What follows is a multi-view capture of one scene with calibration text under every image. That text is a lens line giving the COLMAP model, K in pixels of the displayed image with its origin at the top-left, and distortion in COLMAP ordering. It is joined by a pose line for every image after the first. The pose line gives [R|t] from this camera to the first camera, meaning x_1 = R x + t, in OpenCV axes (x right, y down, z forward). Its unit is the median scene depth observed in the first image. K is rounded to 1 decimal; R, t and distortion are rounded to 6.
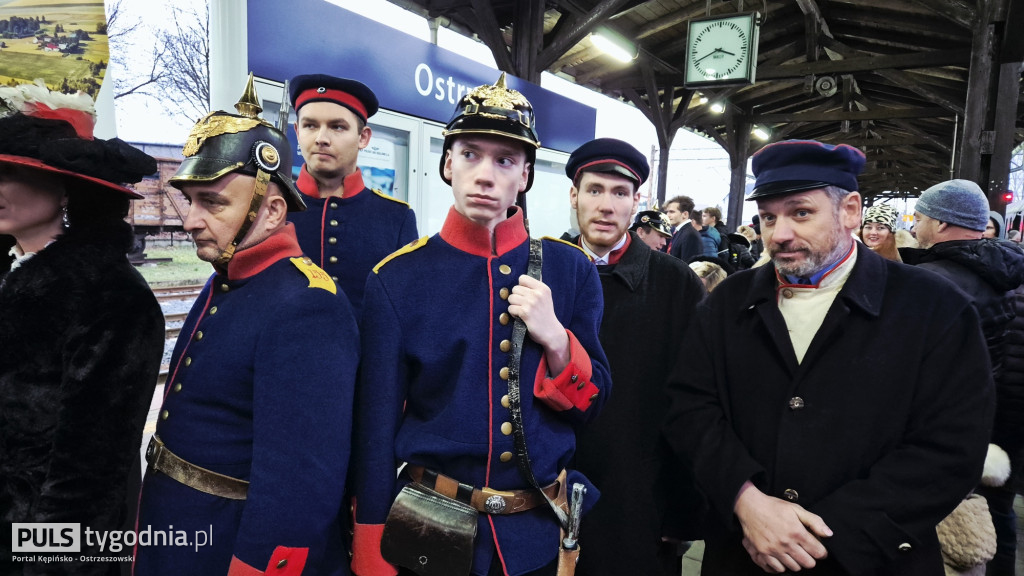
lens RADIAL K [[698.6, 0, 499.6], [0, 698.6, 286.6], [0, 0, 1]] dist [0.078259, -0.055105]
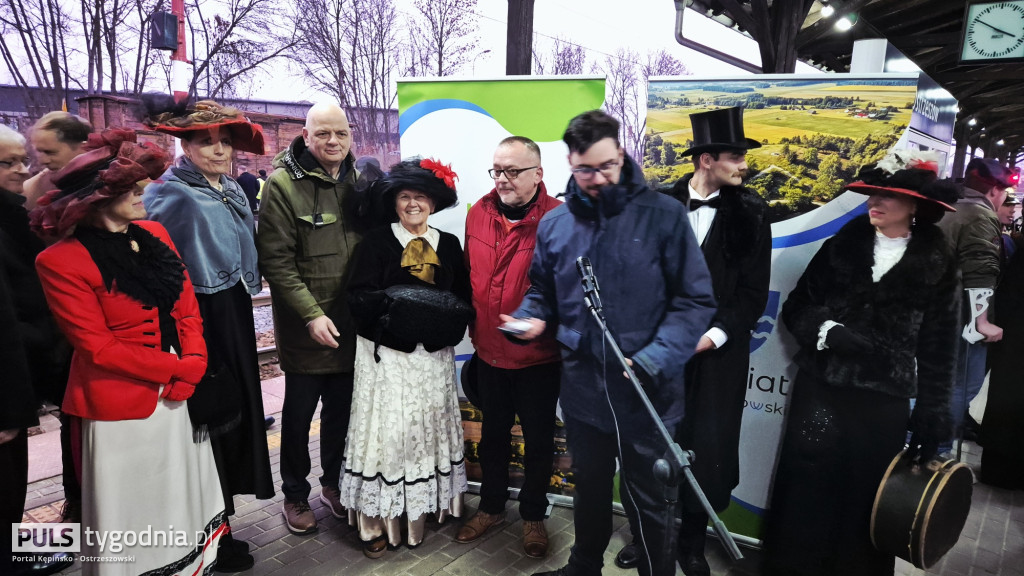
lens RADIAL K [[698.6, 0, 505.0], [0, 698.6, 291.7], [0, 0, 1]] dist [0.078259, -0.055105]
pose [[0.991928, 0.025618, -0.124187, -0.908006], [-0.017184, 0.997502, 0.068520, -0.018891], [0.125633, -0.065833, 0.989890, -0.564471]]
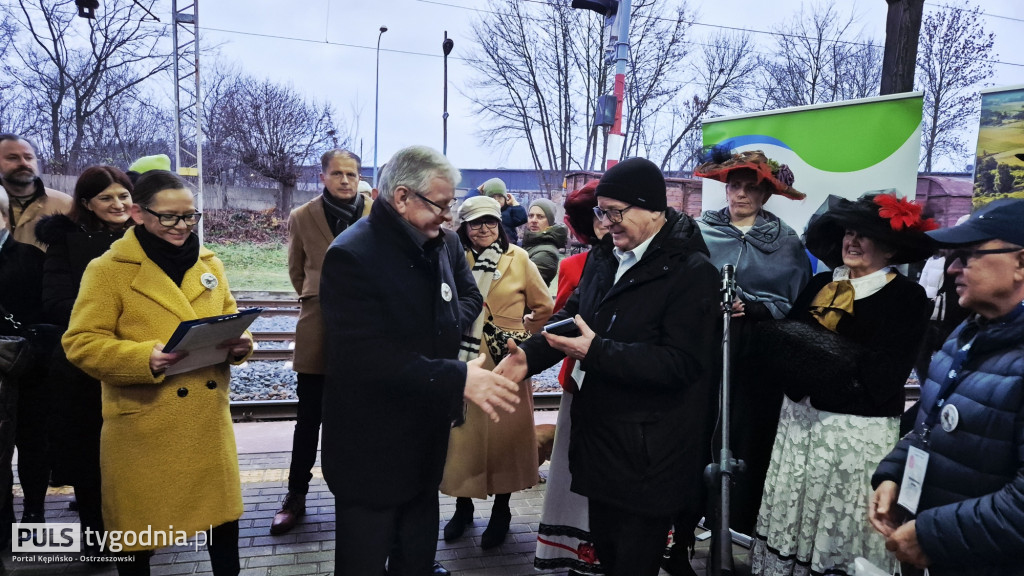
lens RADIAL K [[698.6, 0, 518.9], [0, 698.6, 298.5], [0, 0, 1]] dist [0.078259, -0.055105]
pose [[0.739443, 0.074331, -0.669103, -0.557444], [-0.085633, 0.996198, 0.016033, 0.041843], [0.667751, 0.045442, 0.742996, -0.509101]]
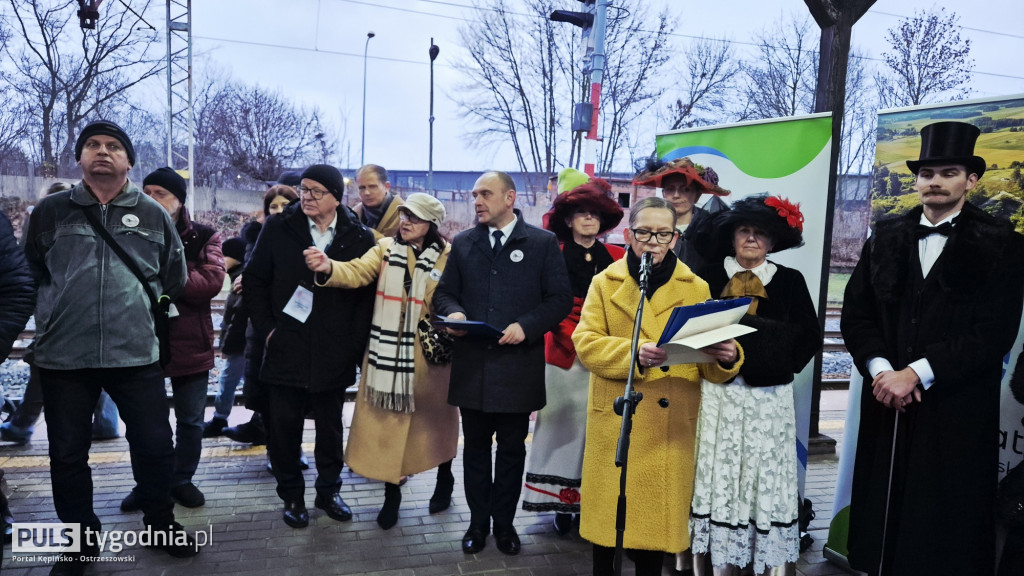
lens RADIAL K [[698.6, 0, 511.2], [0, 698.6, 280.9], [0, 0, 1]] dist [0.078259, -0.055105]
pose [[0.745301, 0.055542, -0.664410, -0.393275], [-0.084616, 0.996346, -0.011628, 0.064364], [0.661337, 0.064886, 0.747278, -0.640461]]
